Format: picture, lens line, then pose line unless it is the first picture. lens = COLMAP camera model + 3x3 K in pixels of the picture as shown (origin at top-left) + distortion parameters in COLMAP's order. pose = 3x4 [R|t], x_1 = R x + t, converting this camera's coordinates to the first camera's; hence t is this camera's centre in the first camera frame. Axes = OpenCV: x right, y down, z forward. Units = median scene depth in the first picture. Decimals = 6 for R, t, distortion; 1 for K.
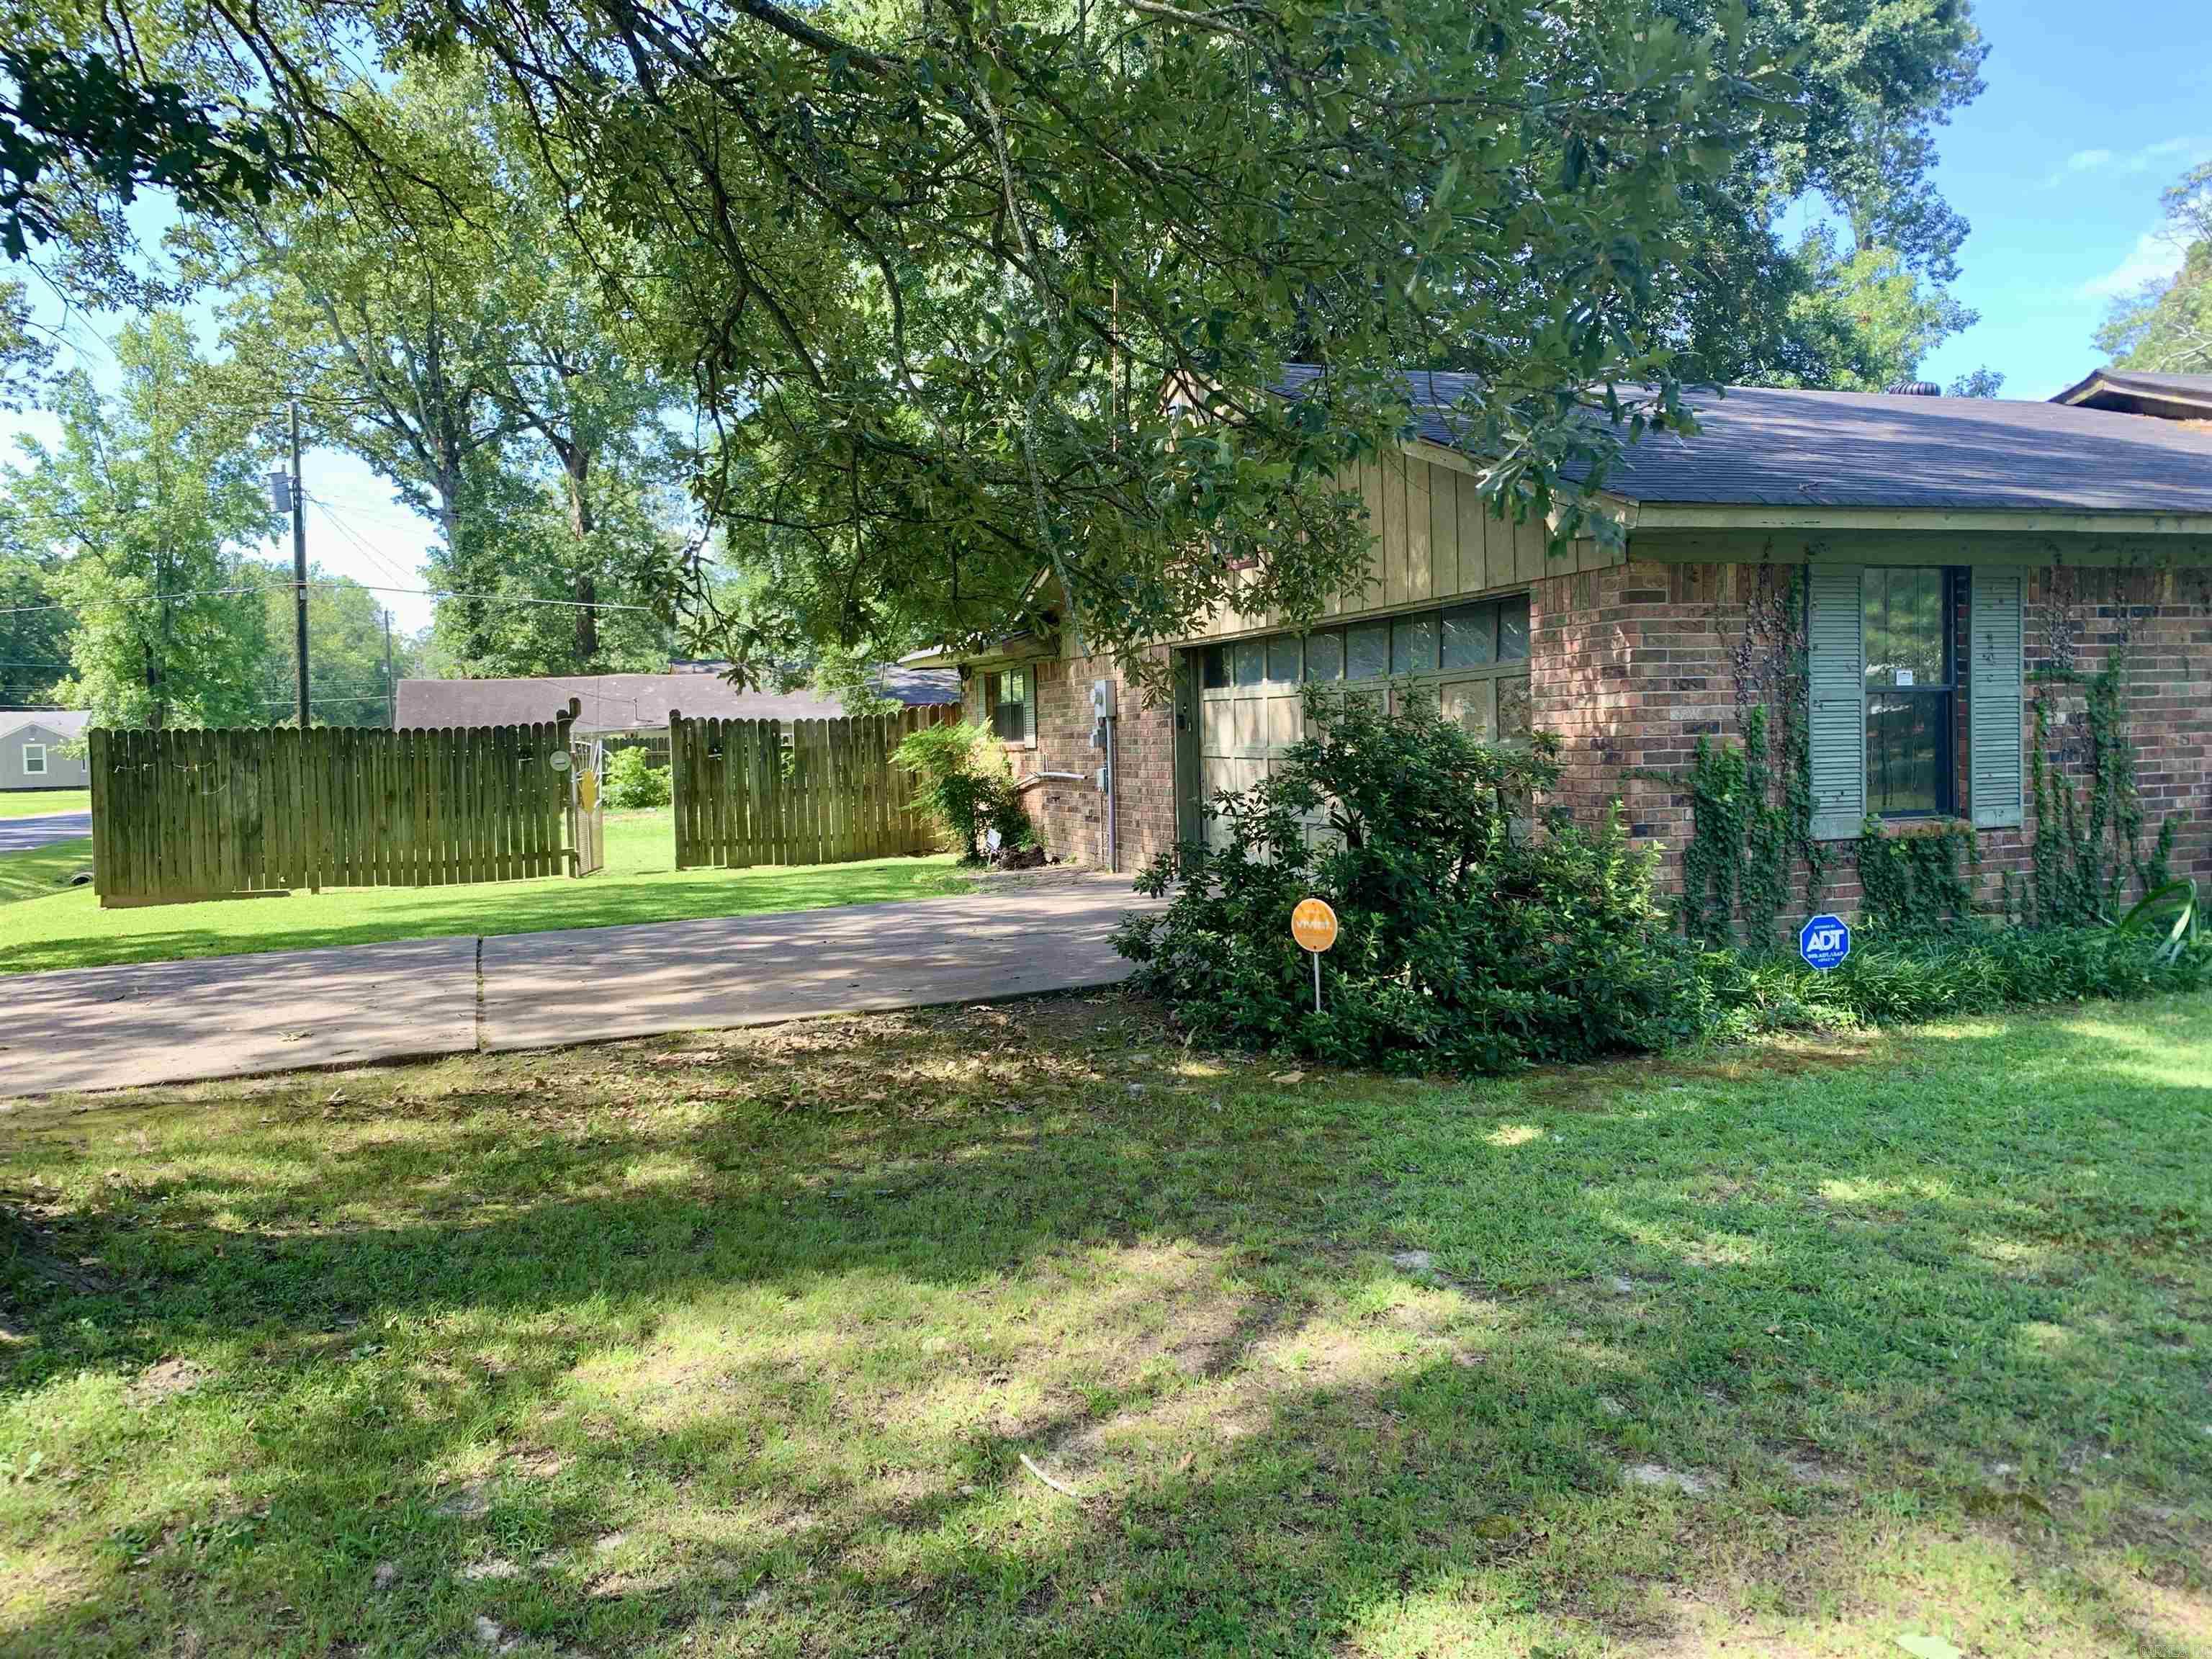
lens RADIAL K [[1688.2, 0, 1102.0], [0, 1688.2, 824.4], [0, 0, 1]] dist [0.027857, -0.041838]
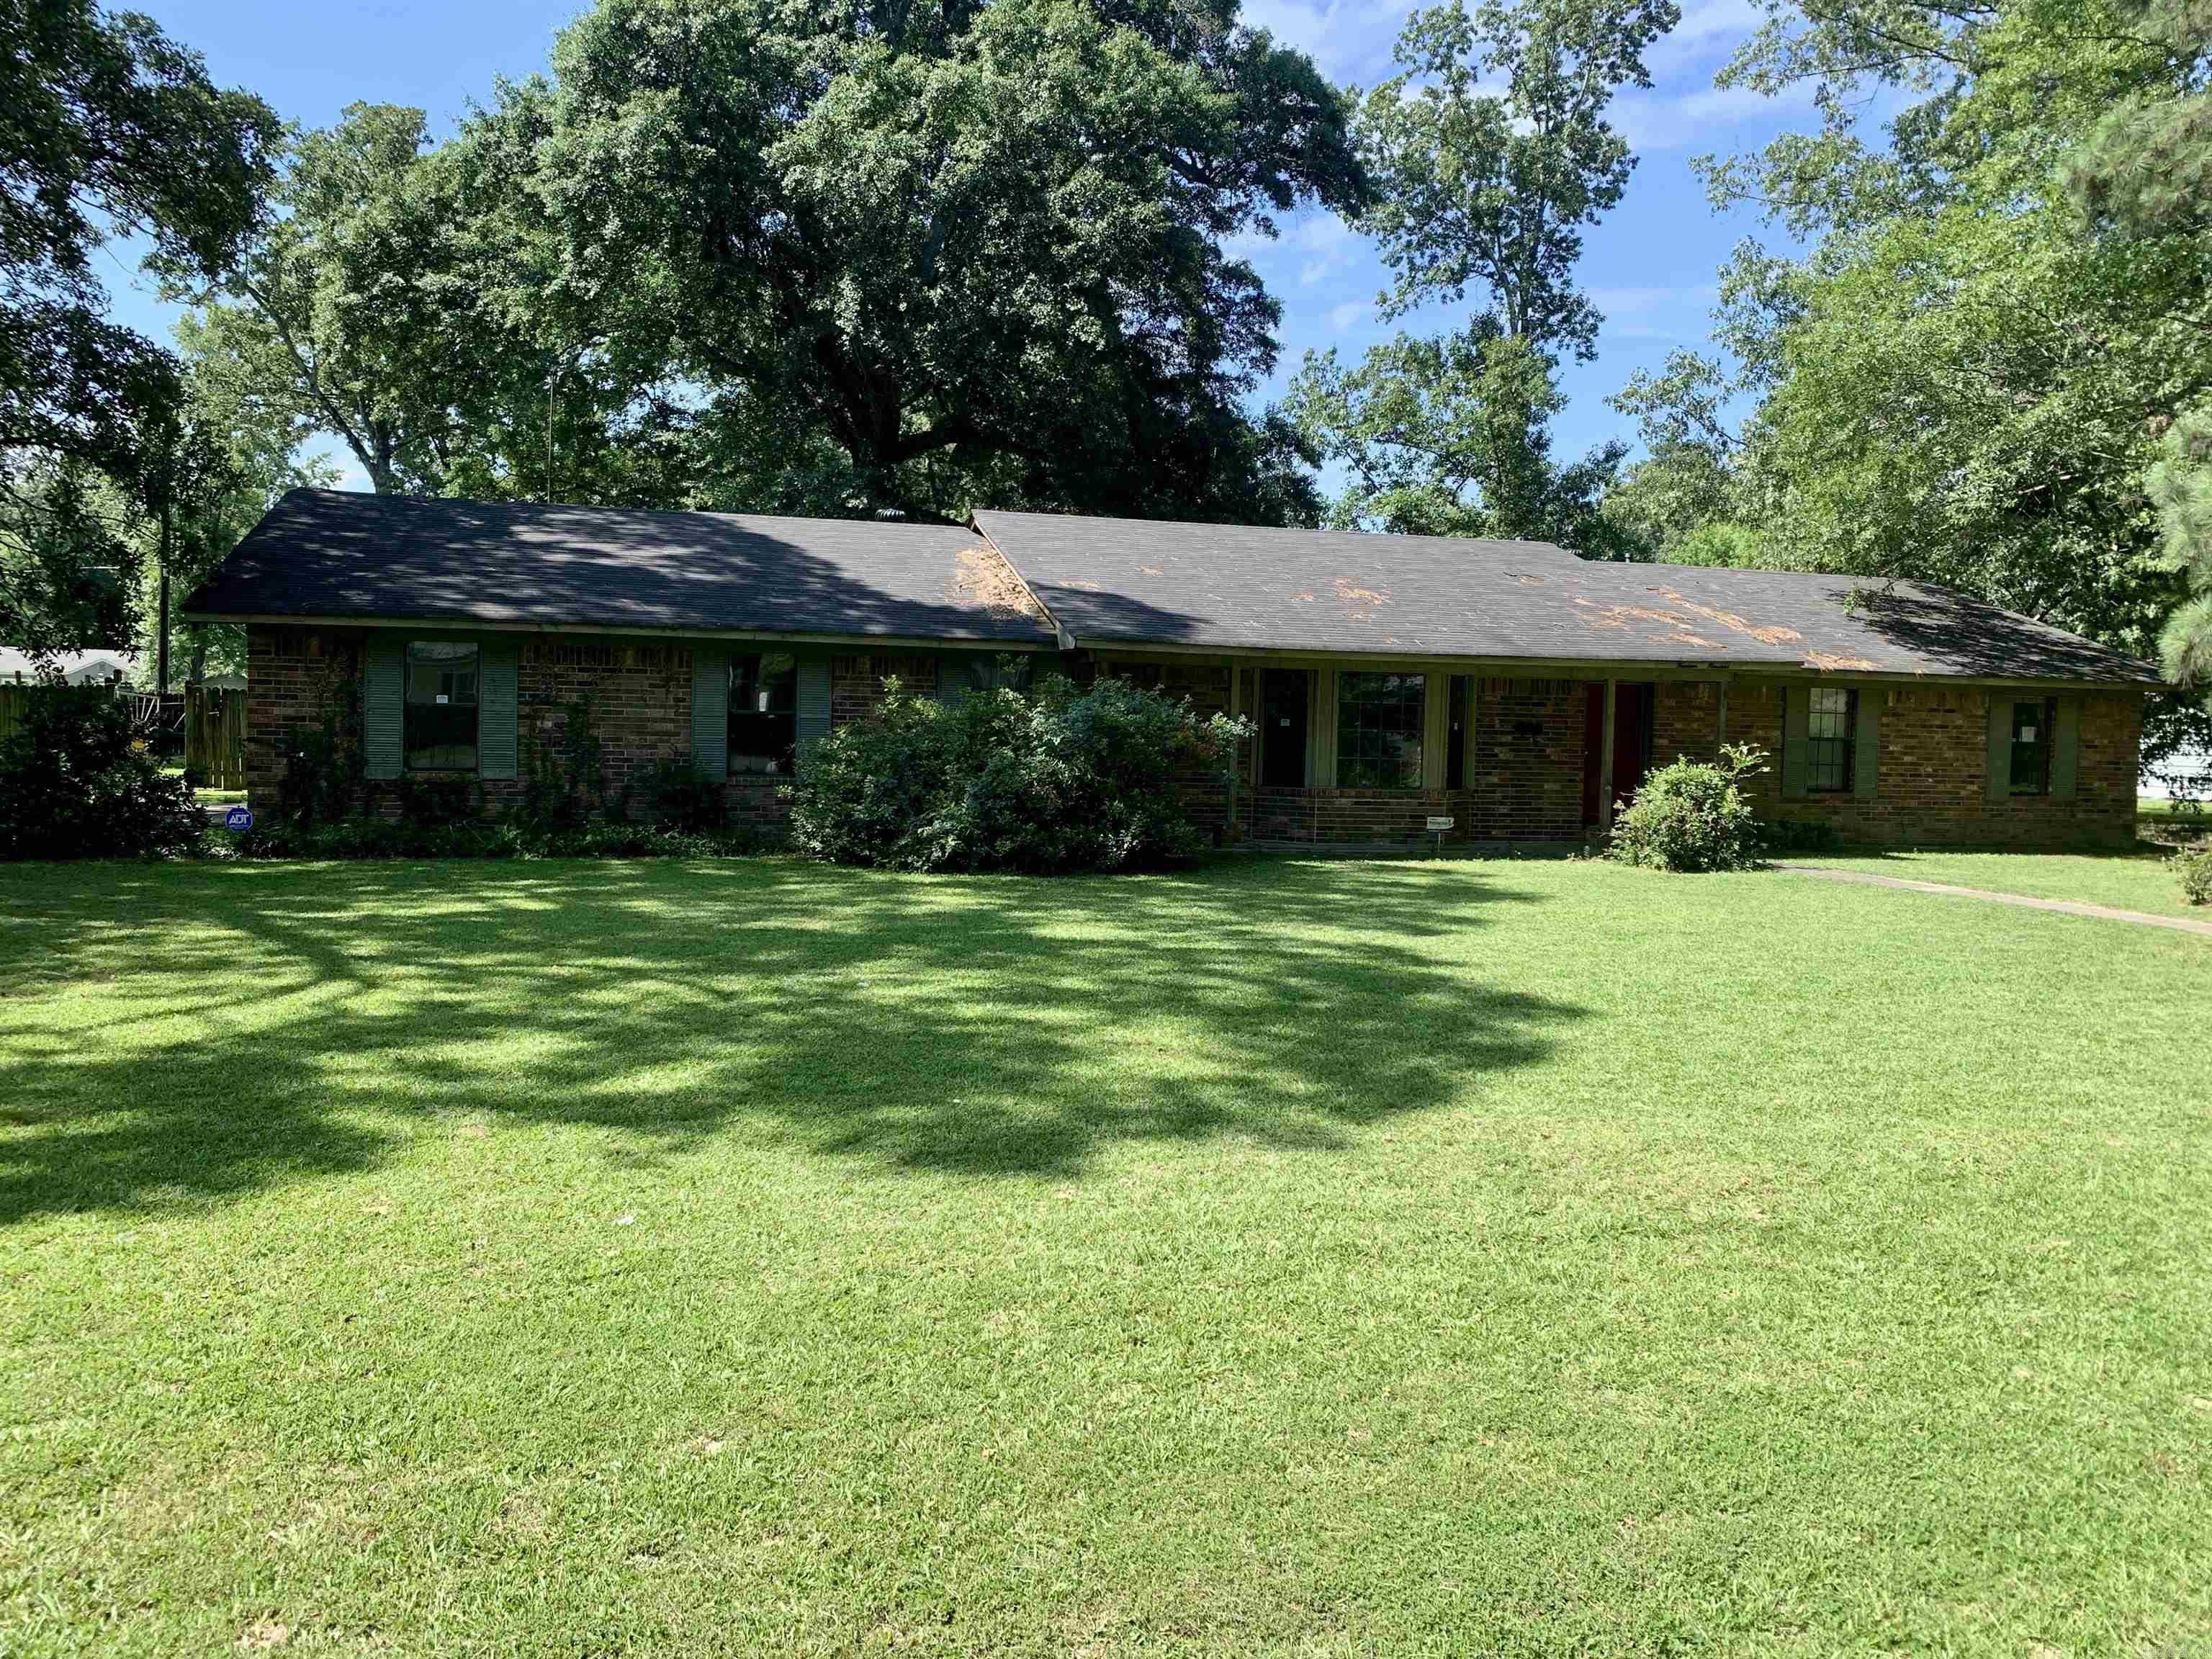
lens RADIAL K [[1688.2, 0, 1123.2], [0, 1688.2, 827.5], [0, 0, 1]] dist [0.027857, -0.041838]
pose [[0.996097, 0.055387, -0.068724, 0.665157], [-0.054587, 0.998418, 0.013469, -0.004069], [0.069361, -0.009665, 0.997545, -0.417697]]
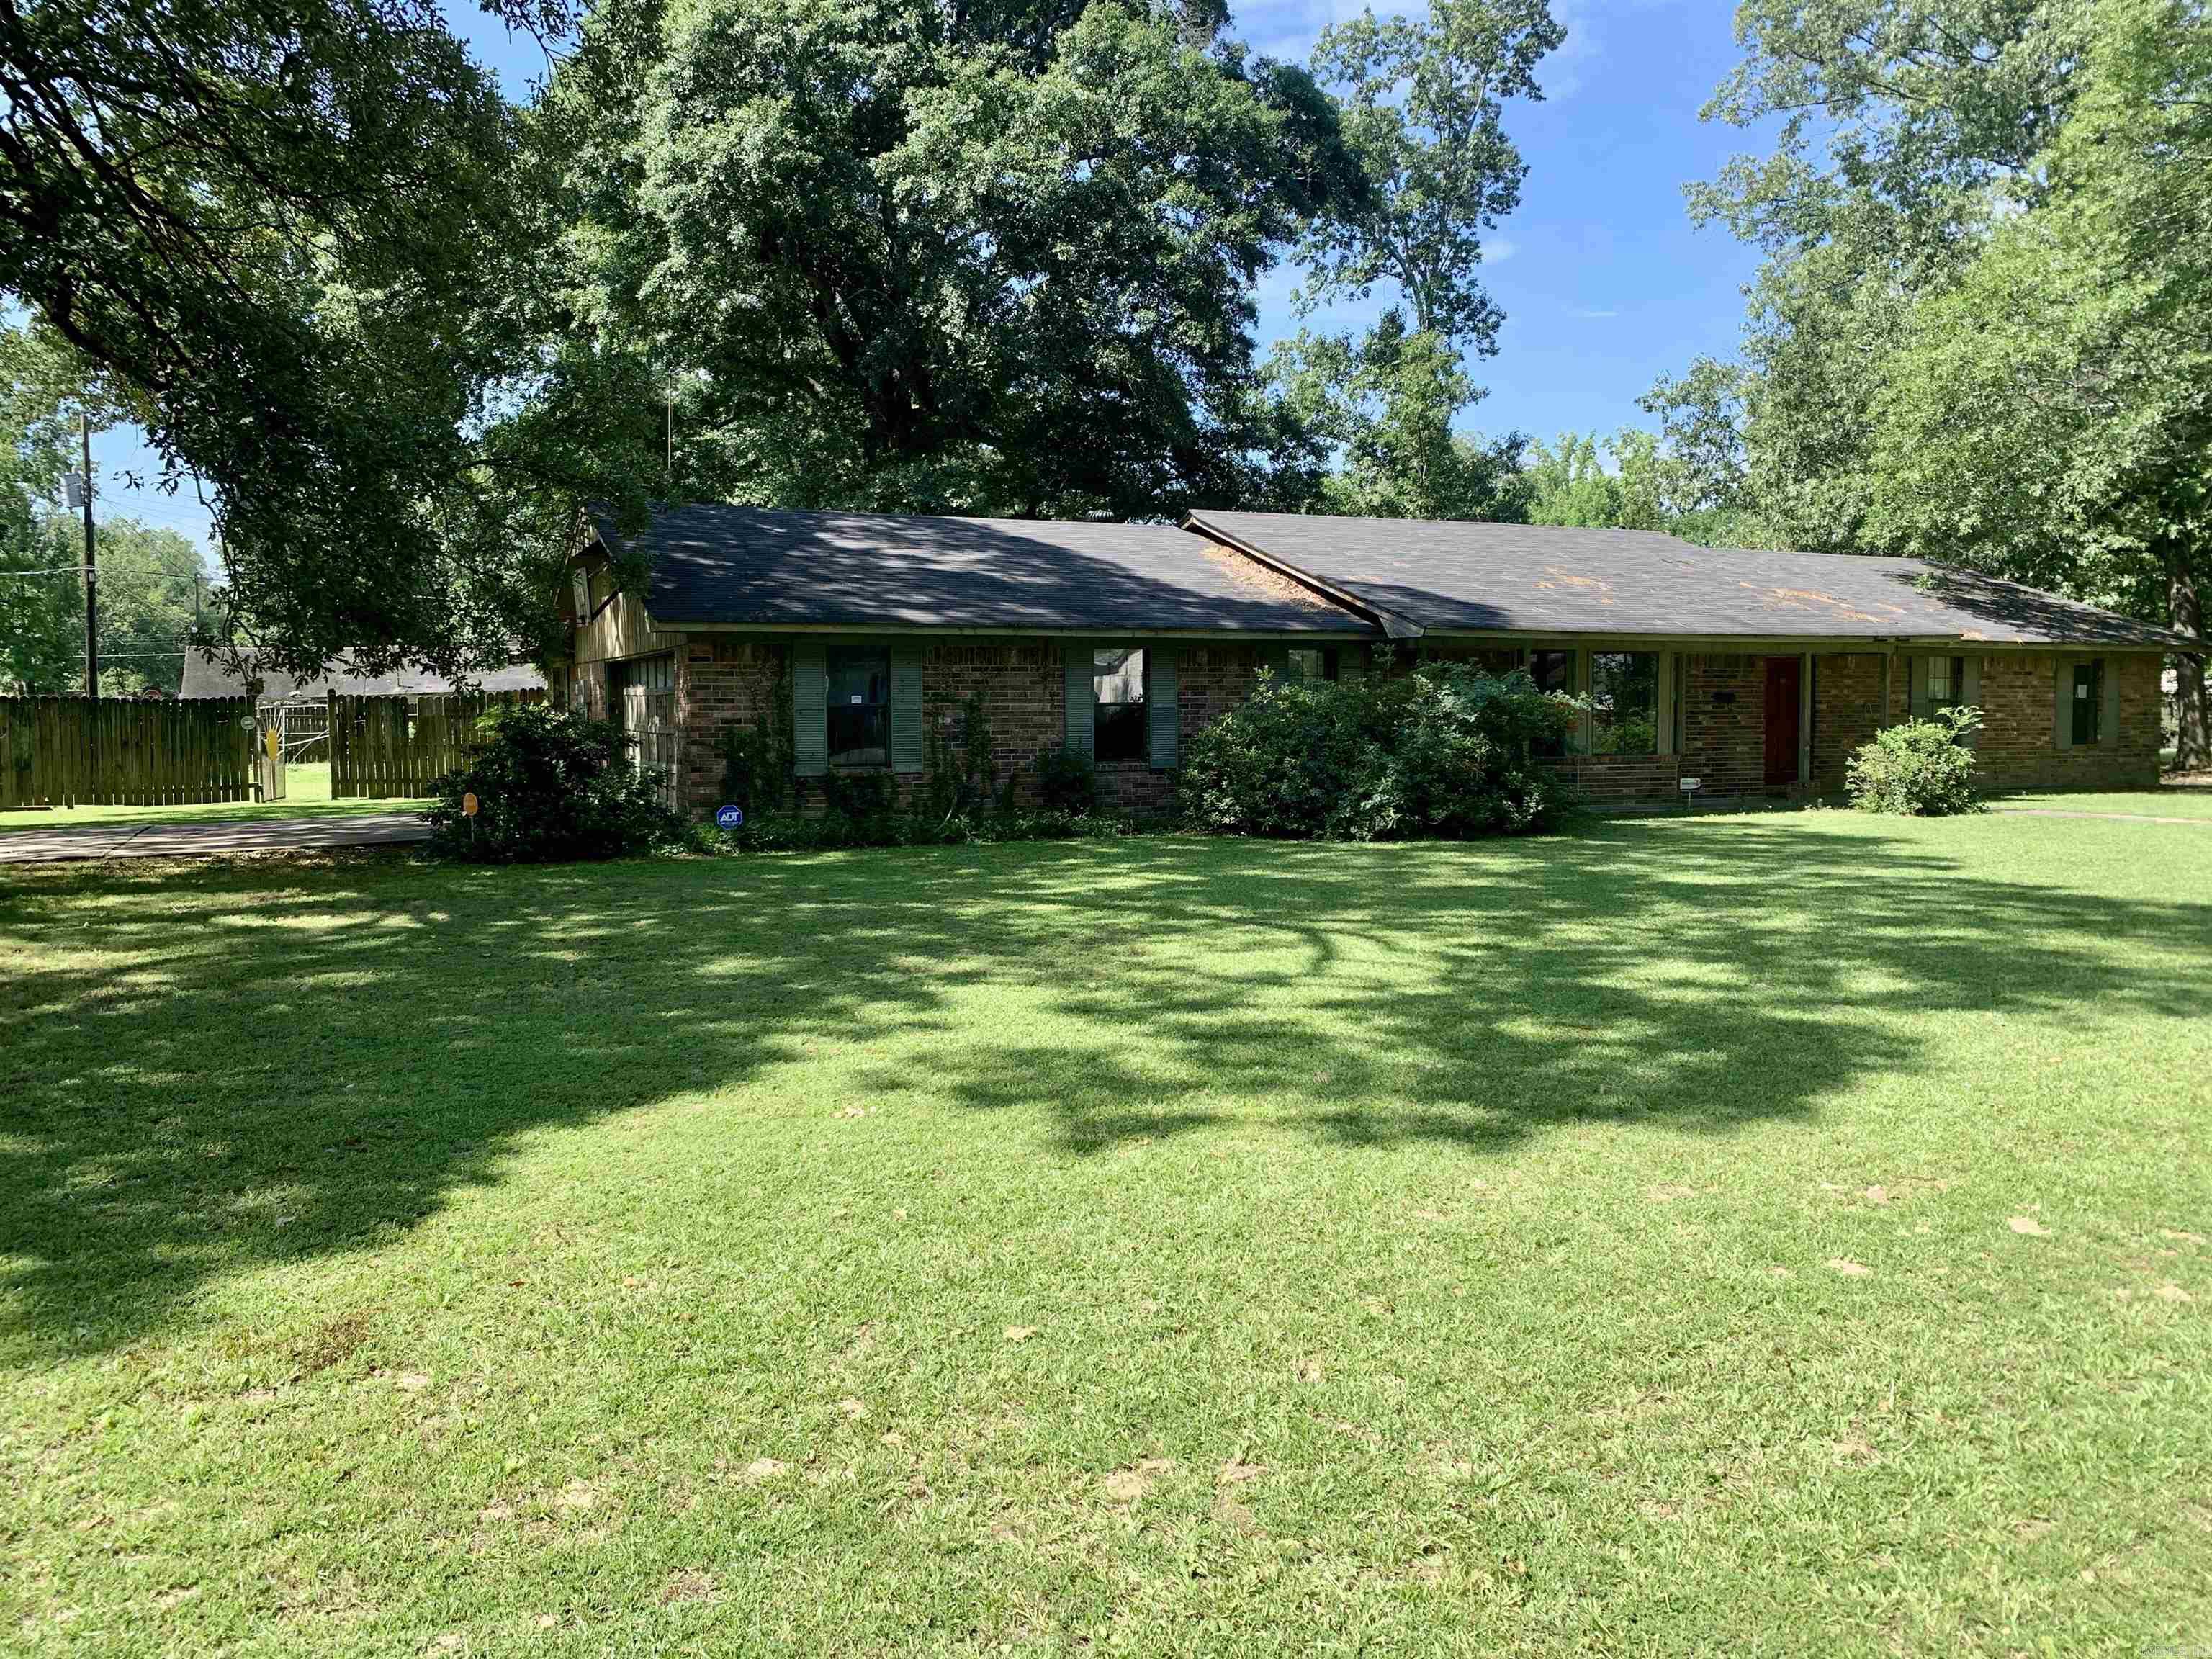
lens RADIAL K [[1688.2, 0, 1107.7], [0, 1688.2, 831.1], [0, 0, 1]] dist [0.027857, -0.041838]
pose [[0.996412, 0.016077, 0.083094, 0.292837], [-0.017823, 0.999635, 0.020313, 0.012680], [-0.082737, -0.021721, 0.996335, -0.510778]]
